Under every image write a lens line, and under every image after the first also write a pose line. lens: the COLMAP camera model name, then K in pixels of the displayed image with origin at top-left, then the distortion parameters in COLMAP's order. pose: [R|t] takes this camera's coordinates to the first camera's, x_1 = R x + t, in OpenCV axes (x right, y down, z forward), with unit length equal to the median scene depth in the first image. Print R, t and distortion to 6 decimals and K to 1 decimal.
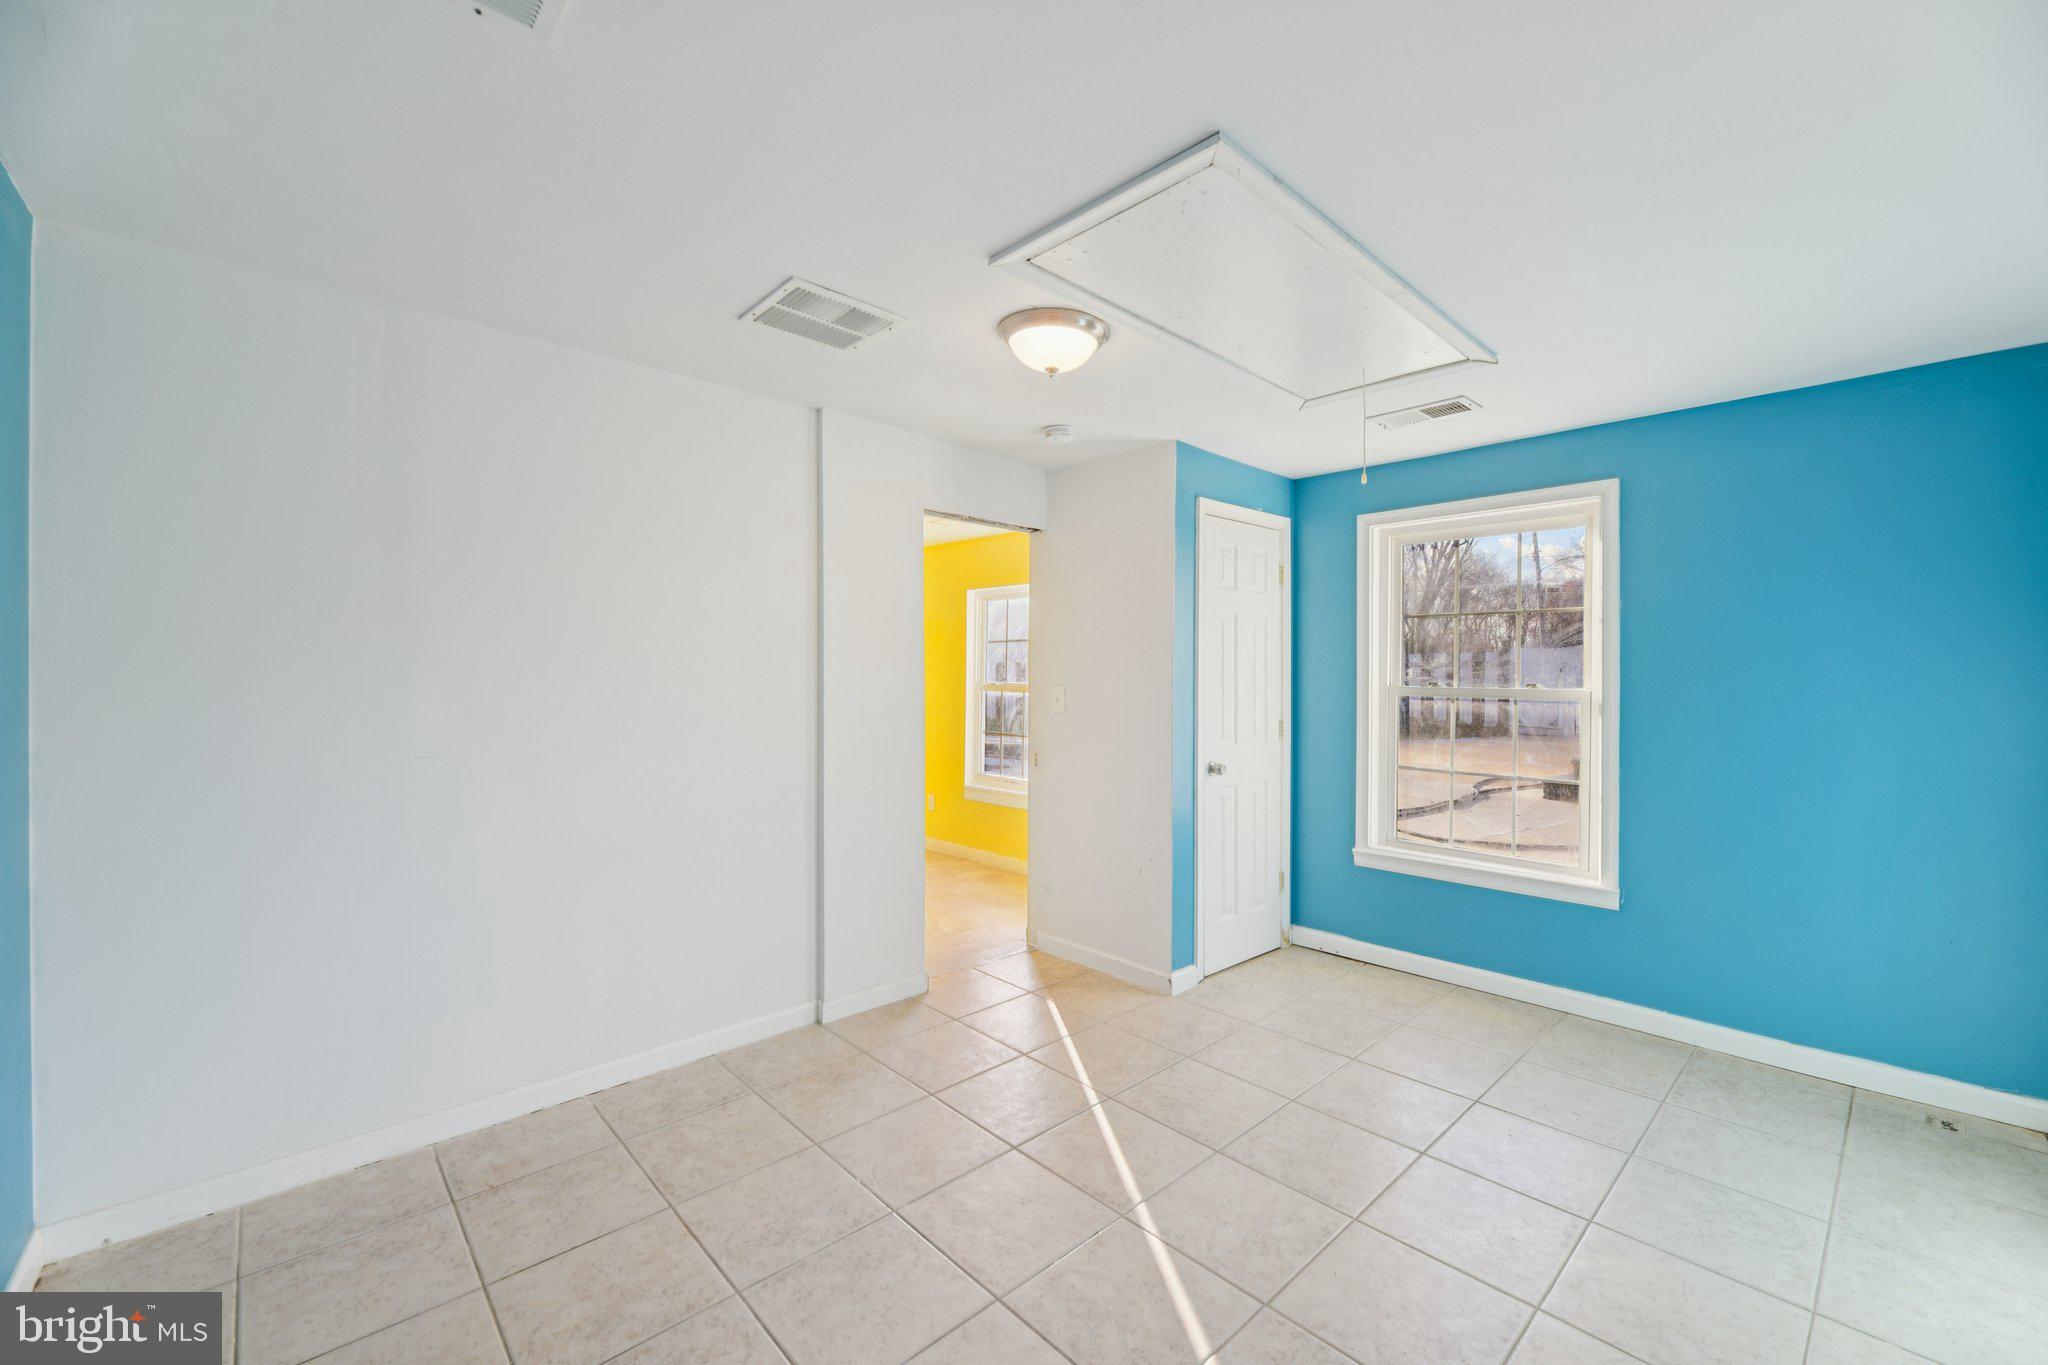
lens RADIAL K [[838.7, 0, 1033.9], [0, 838.7, 673.5], [0, 0, 1]] dist [-0.000054, -0.003224]
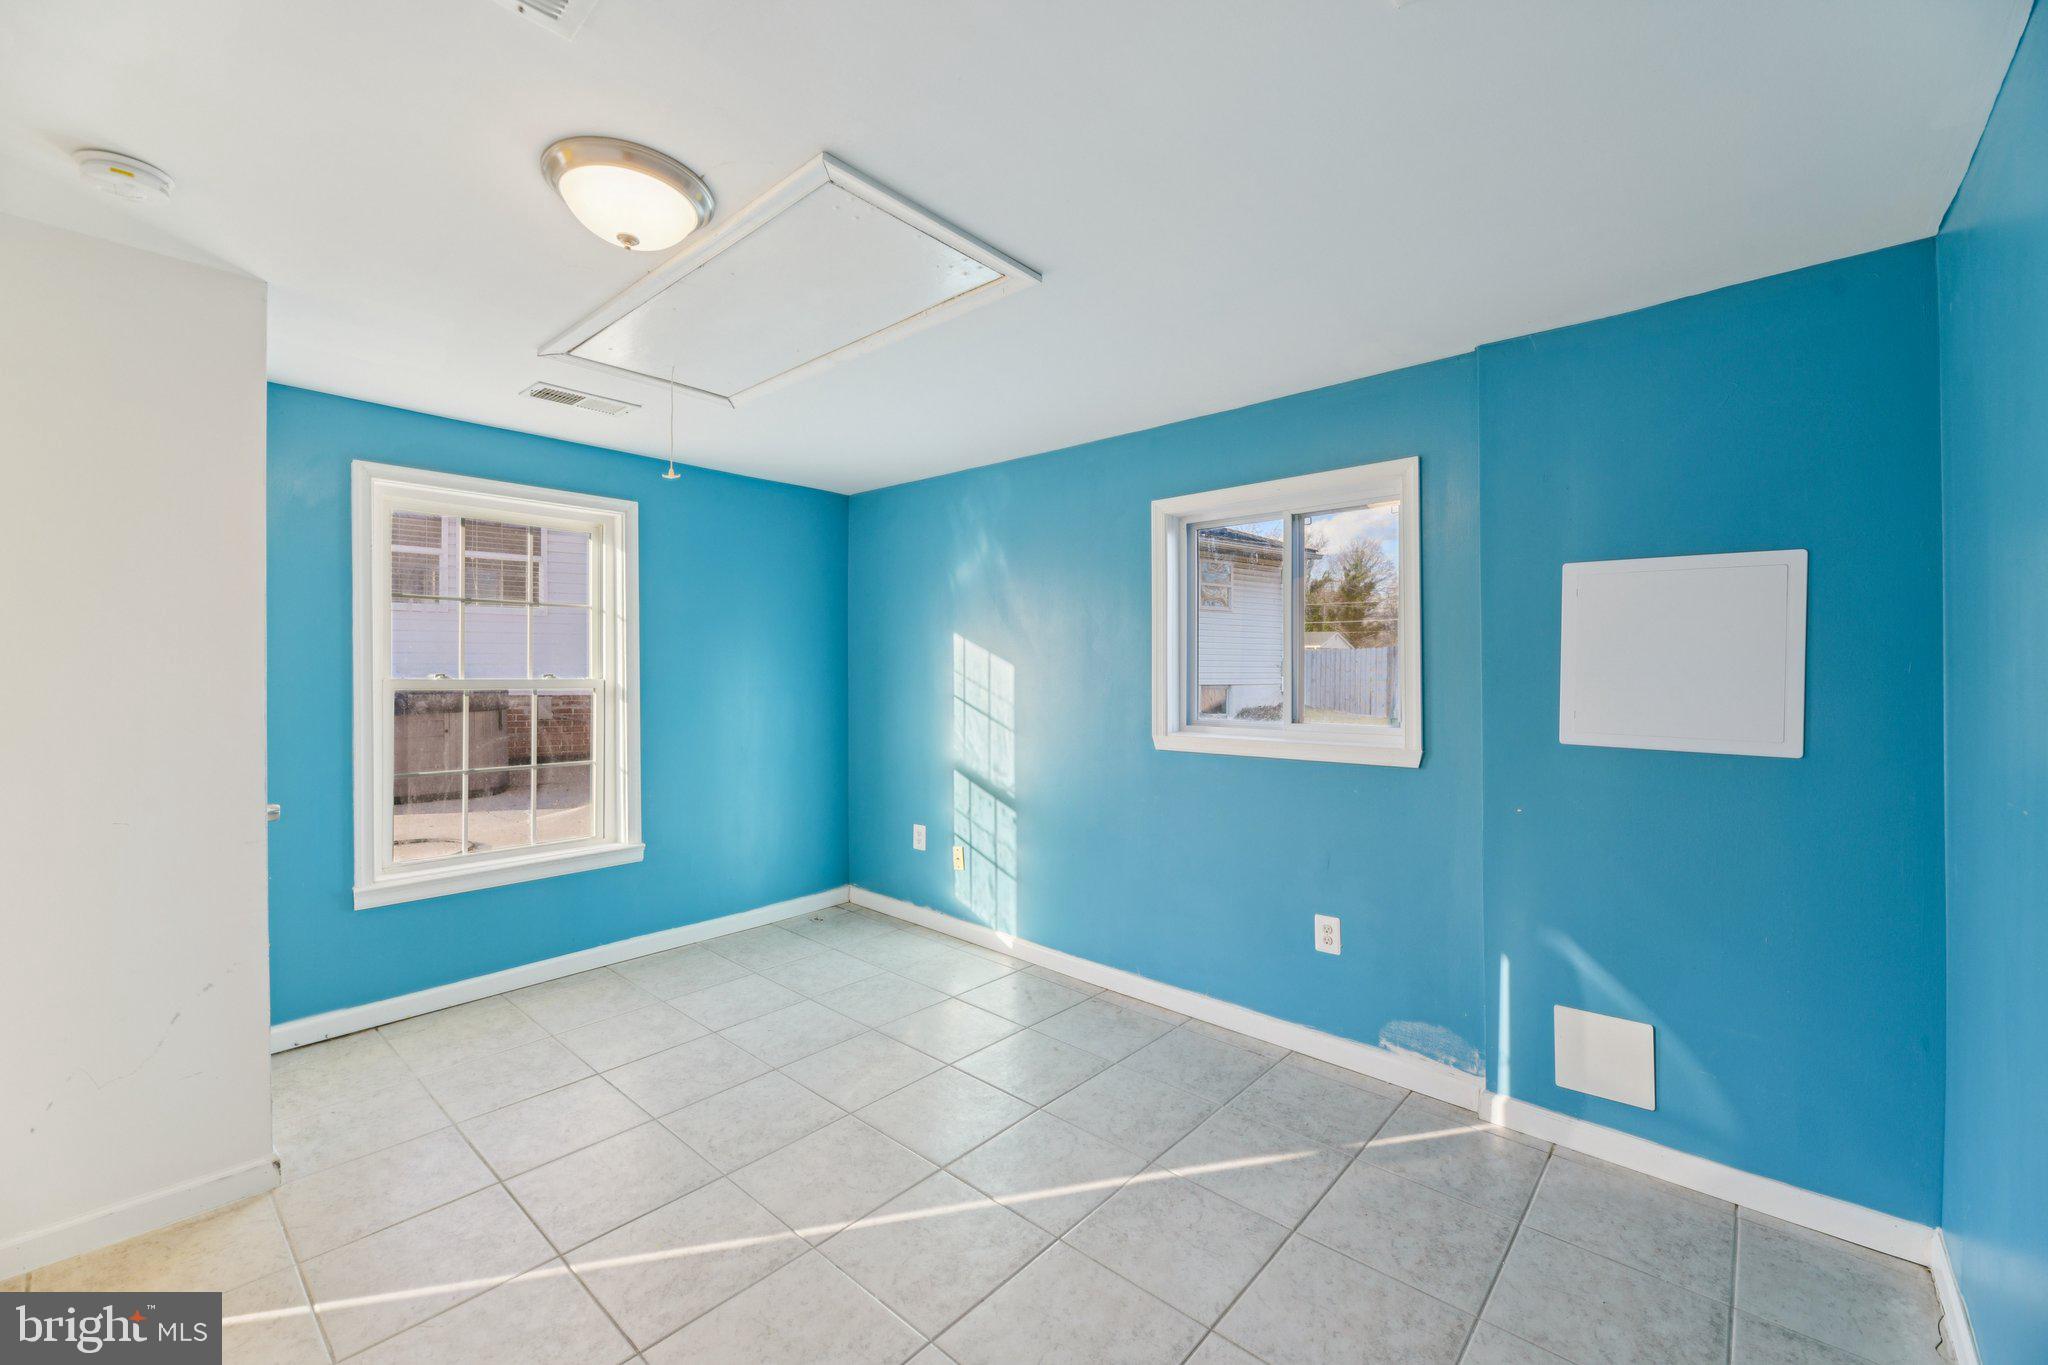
lens RADIAL K [[838.7, 0, 1034.0], [0, 838.7, 671.3], [0, 0, 1]] dist [-0.000054, -0.003224]
pose [[-0.112529, -0.009803, 0.993600, -0.563321], [-0.006883, 0.999935, 0.009086, -0.005905], [-0.993625, -0.005817, -0.112589, 0.573043]]
